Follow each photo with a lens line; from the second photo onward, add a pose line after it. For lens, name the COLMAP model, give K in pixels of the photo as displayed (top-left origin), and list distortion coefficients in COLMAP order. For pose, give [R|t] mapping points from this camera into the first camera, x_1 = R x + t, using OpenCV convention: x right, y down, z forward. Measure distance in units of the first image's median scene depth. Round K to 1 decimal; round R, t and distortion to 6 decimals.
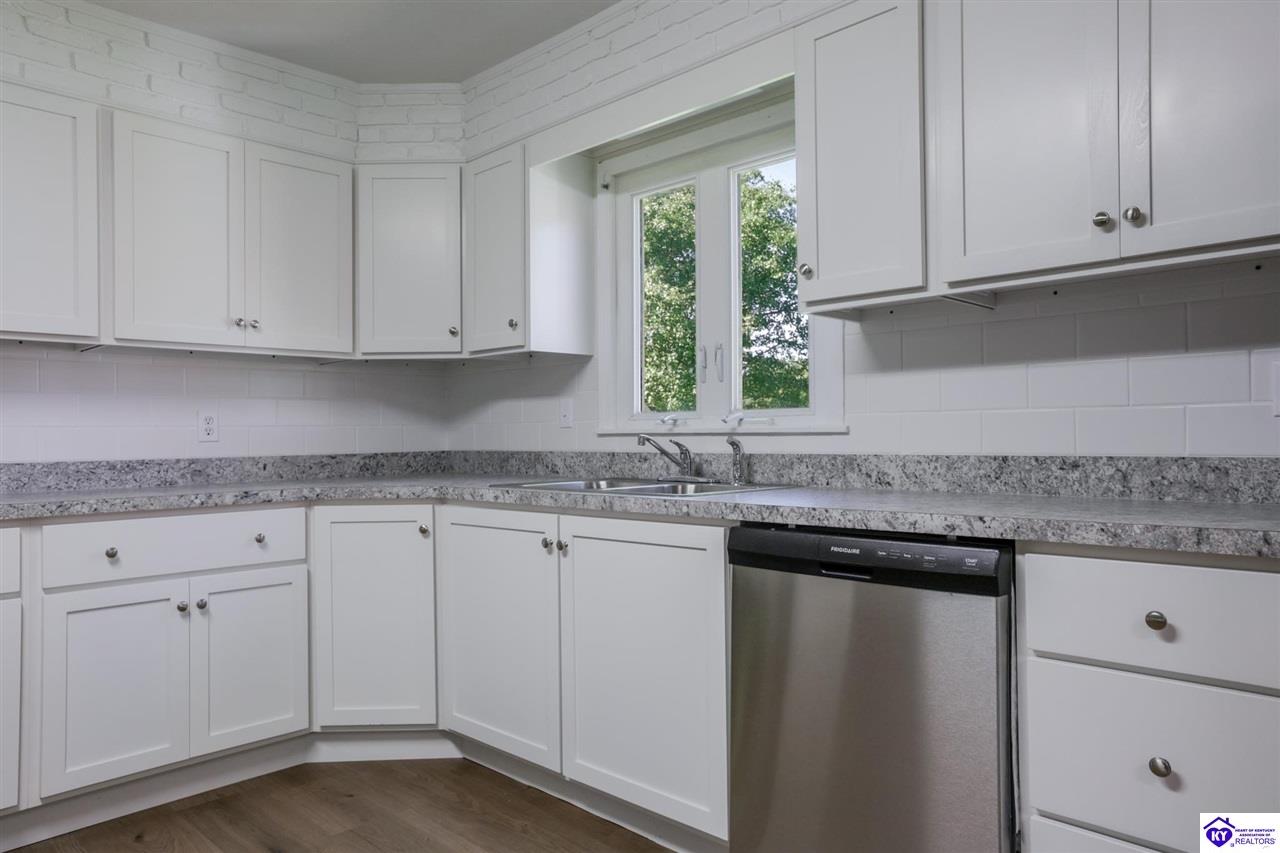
lens RADIAL K [[865.8, 0, 638.2], [0, 865.8, 420.4], [0, 0, 1]] dist [0.005713, 0.002456]
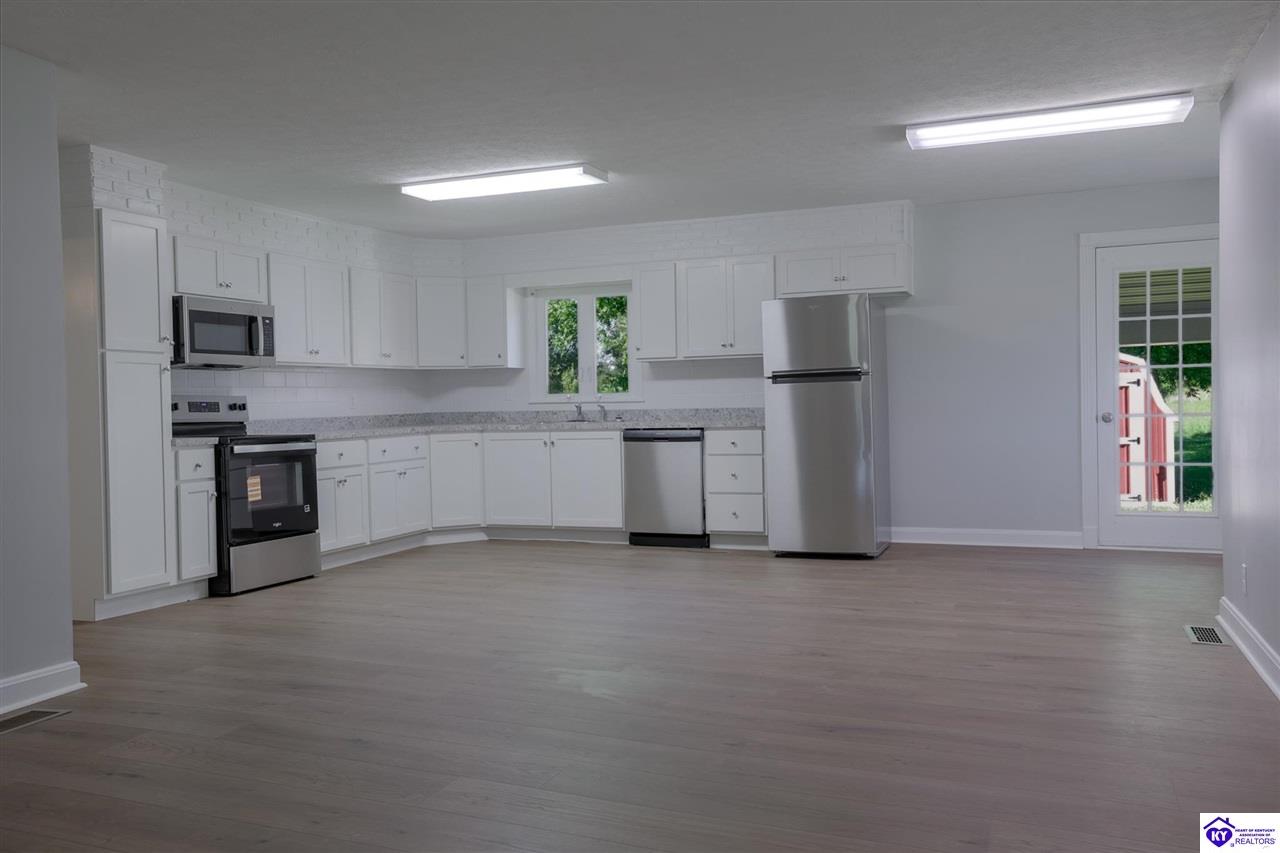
lens RADIAL K [[1049.4, 0, 639.6], [0, 1049.4, 427.8], [0, 0, 1]] dist [0.011153, 0.002708]
pose [[0.924458, -0.019726, 0.380774, -1.011208], [0.003928, 0.999101, 0.042222, -0.042111], [-0.381265, -0.037537, 0.923704, -2.019823]]
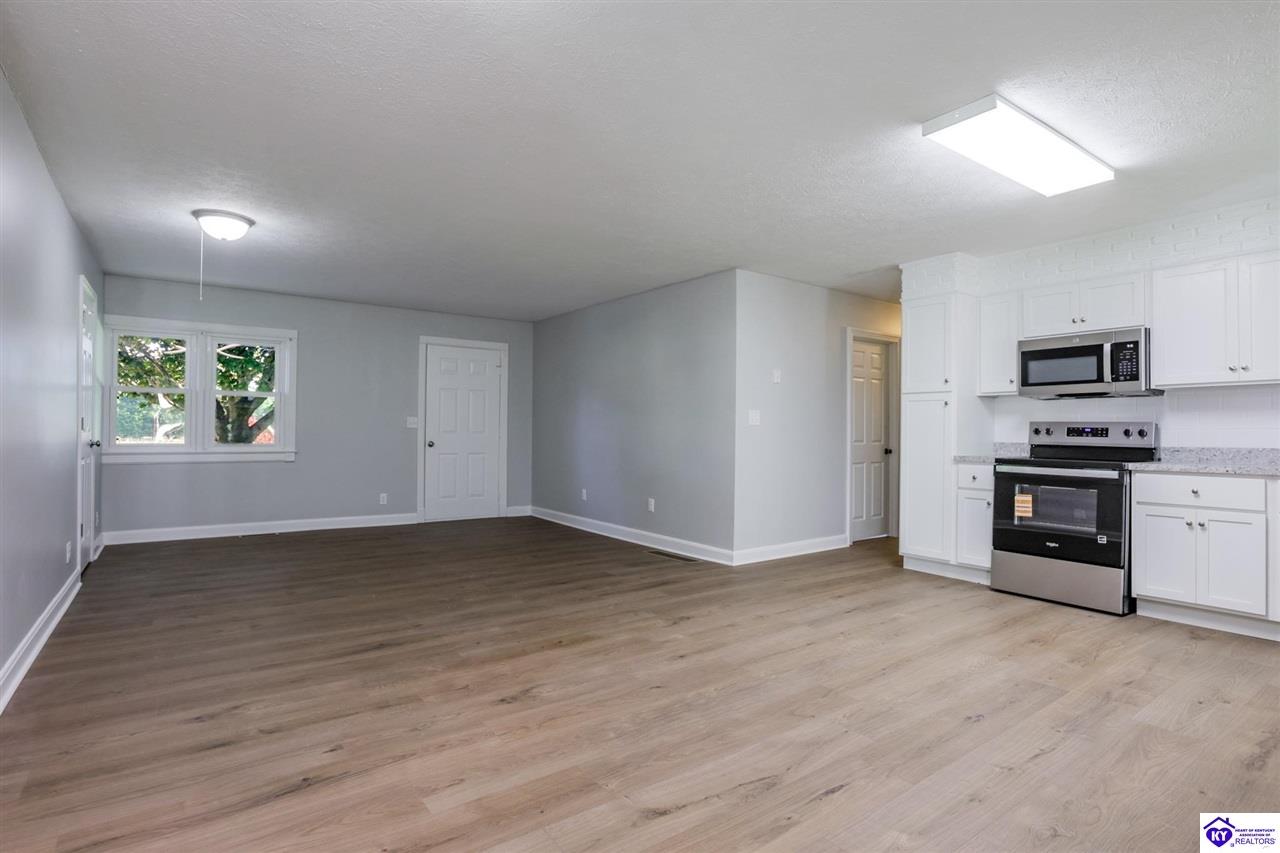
lens RADIAL K [[648.8, 0, 641.2], [0, 648.8, 426.0], [0, 0, 1]] dist [-0.002480, -0.000167]
pose [[-0.182350, 0.002114, -0.983231, 1.101346], [0.022323, 0.999749, -0.001990, -0.026338], [0.982980, -0.022312, -0.182351, 0.063927]]
